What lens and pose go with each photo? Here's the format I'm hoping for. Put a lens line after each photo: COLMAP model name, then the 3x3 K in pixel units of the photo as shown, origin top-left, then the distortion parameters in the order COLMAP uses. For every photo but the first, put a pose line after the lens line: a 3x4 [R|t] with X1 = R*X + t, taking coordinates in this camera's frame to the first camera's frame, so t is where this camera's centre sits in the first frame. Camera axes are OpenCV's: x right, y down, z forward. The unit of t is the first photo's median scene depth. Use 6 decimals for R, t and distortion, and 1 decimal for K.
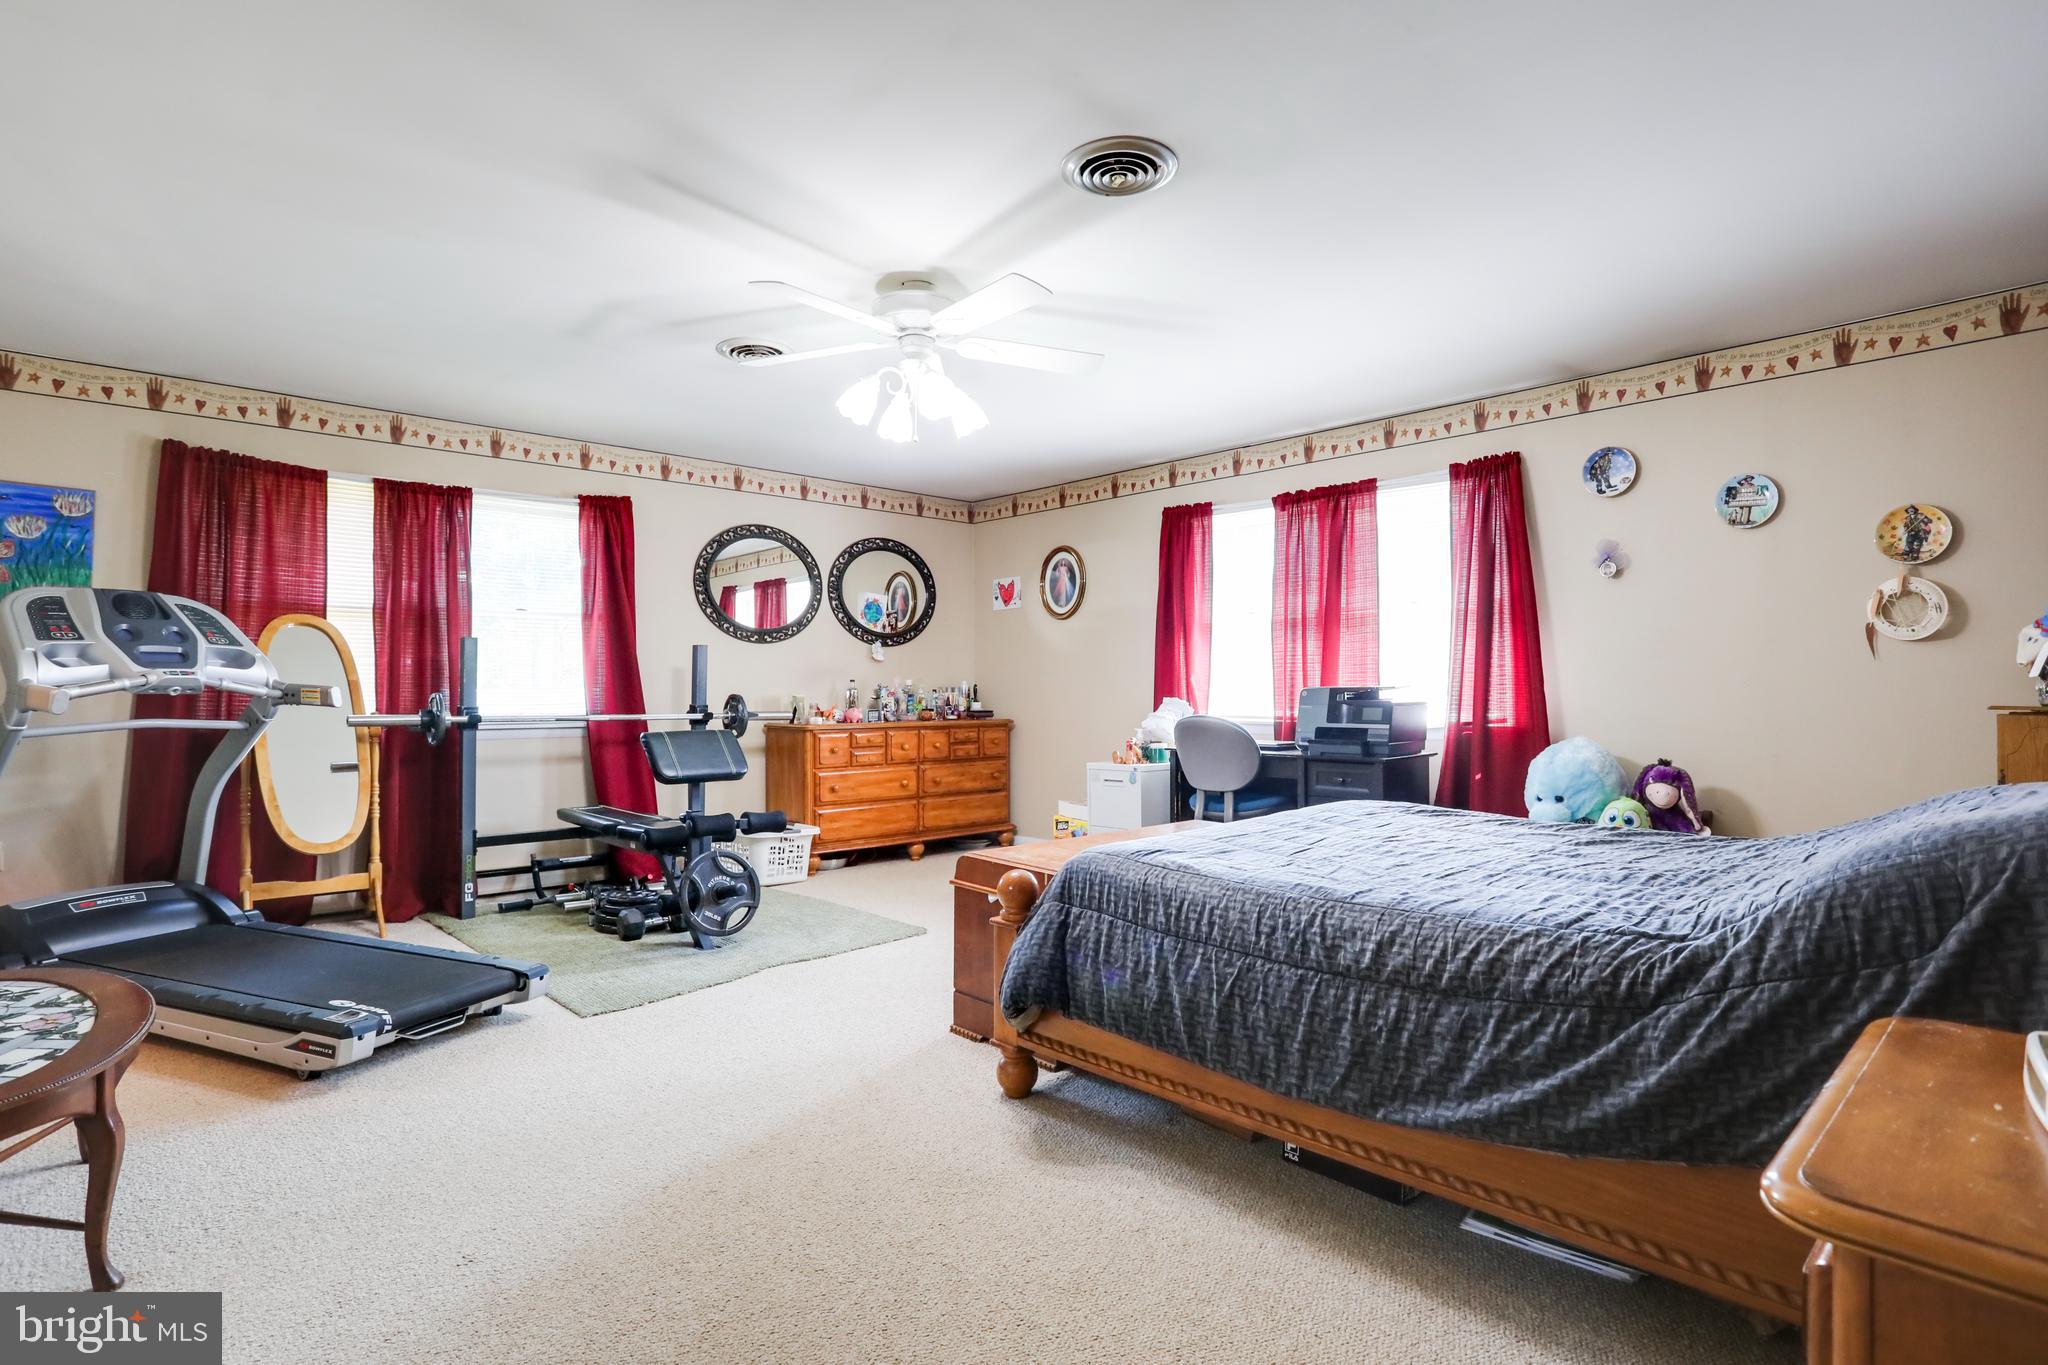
lens RADIAL K [[1017.8, 0, 1030.3], [0, 1017.8, 700.0], [0, 0, 1]] dist [-0.059897, 0.025050]
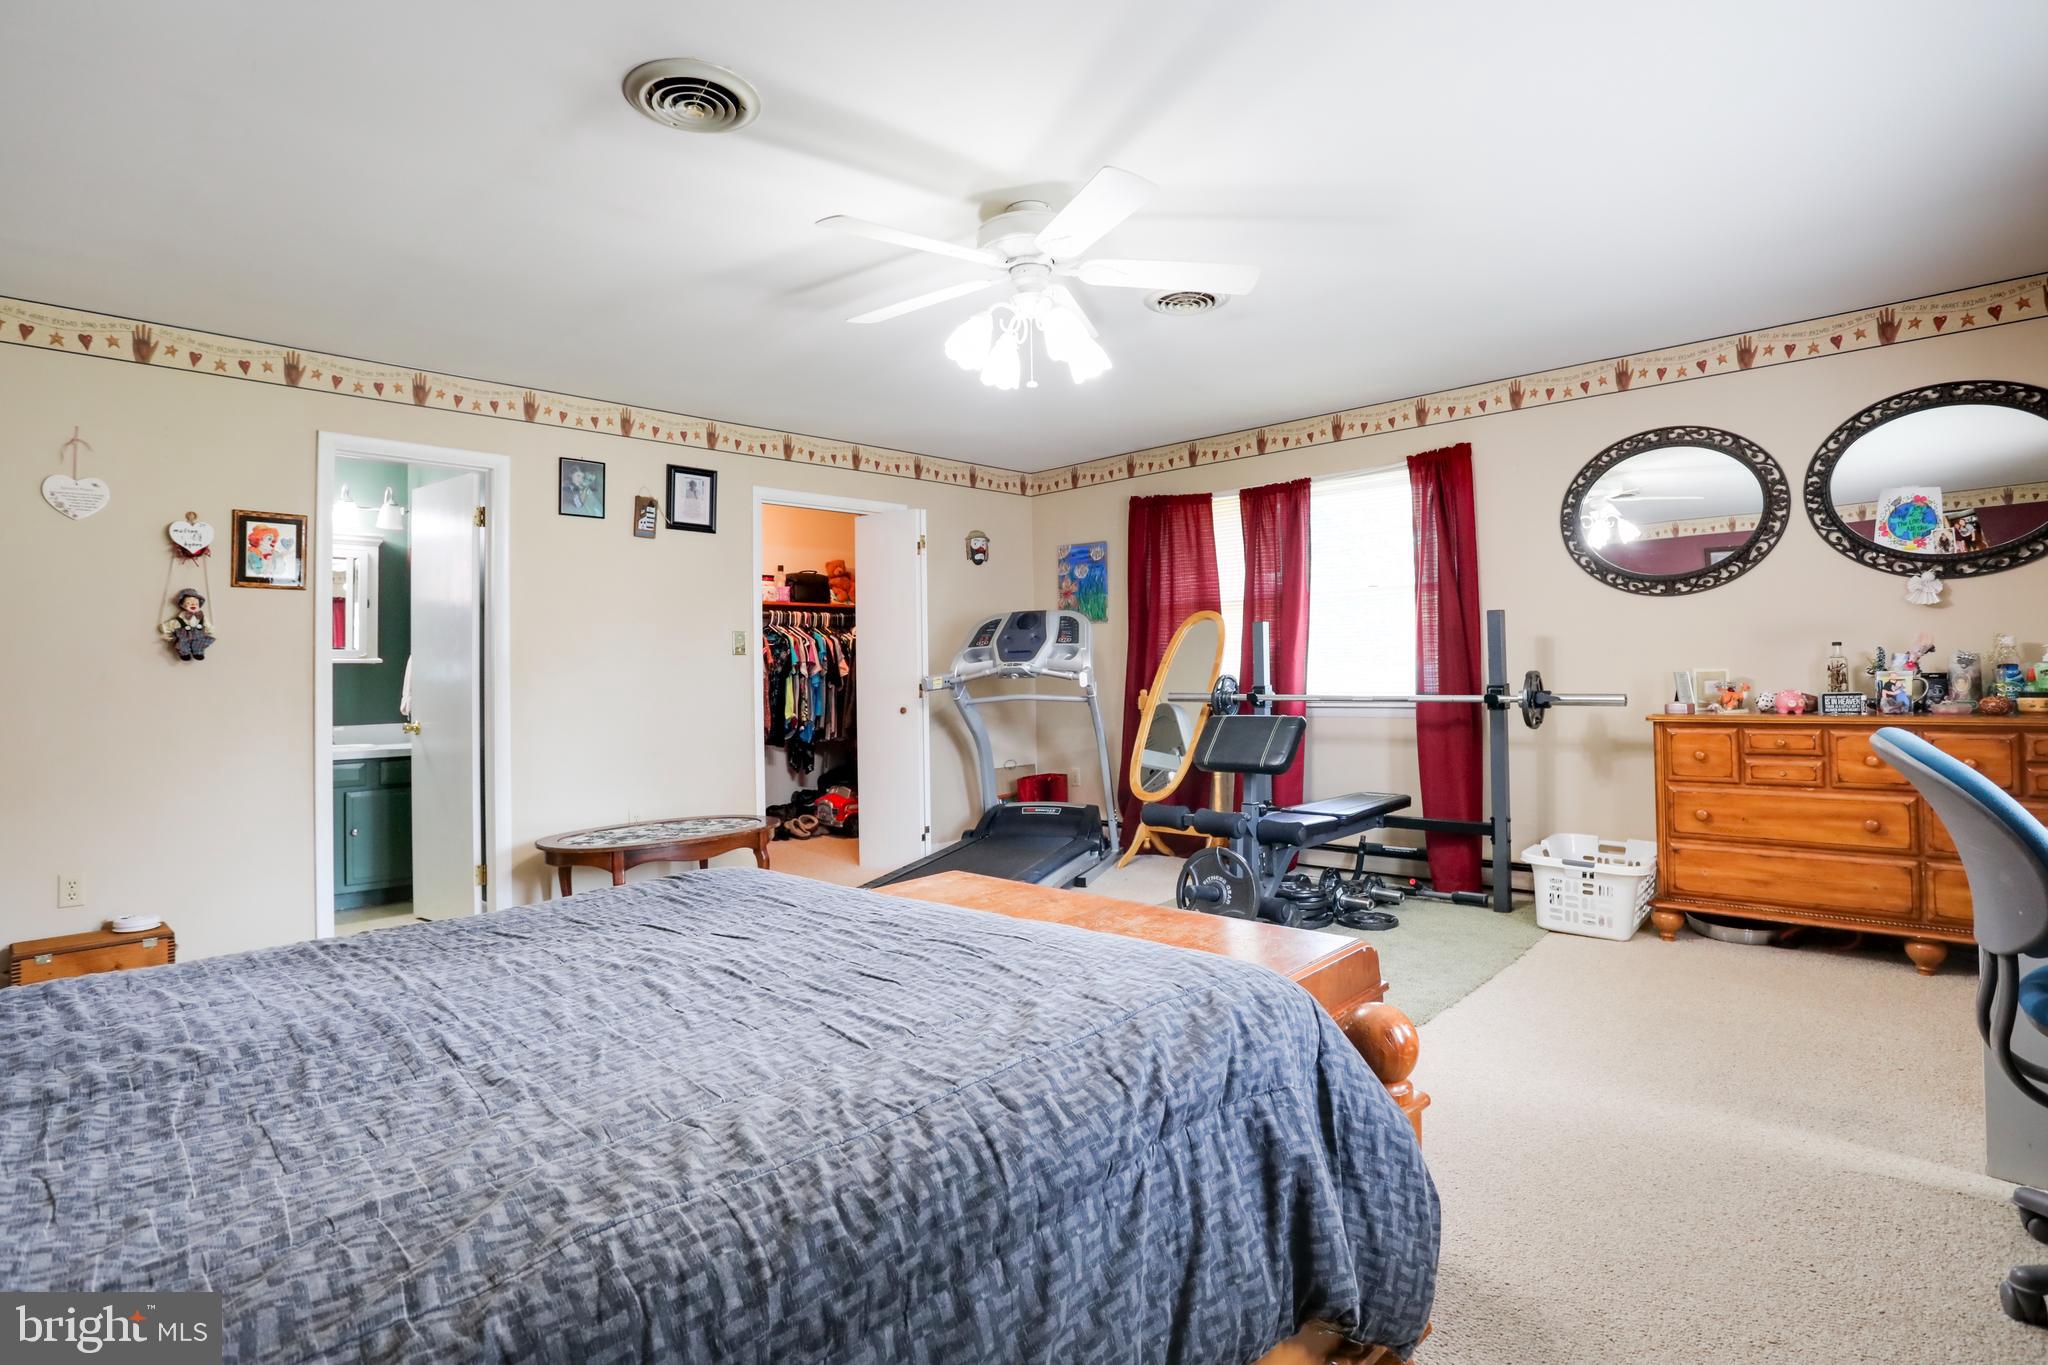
lens RADIAL K [[1045.7, 0, 1019.9], [0, 1045.7, 672.4], [0, 0, 1]] dist [-0.059600, 0.000440]
pose [[0.034144, -0.002193, -0.999415, 0.430509], [0.009804, 0.999950, -0.001859, -0.006327], [0.999369, -0.009735, 0.034164, 0.537632]]
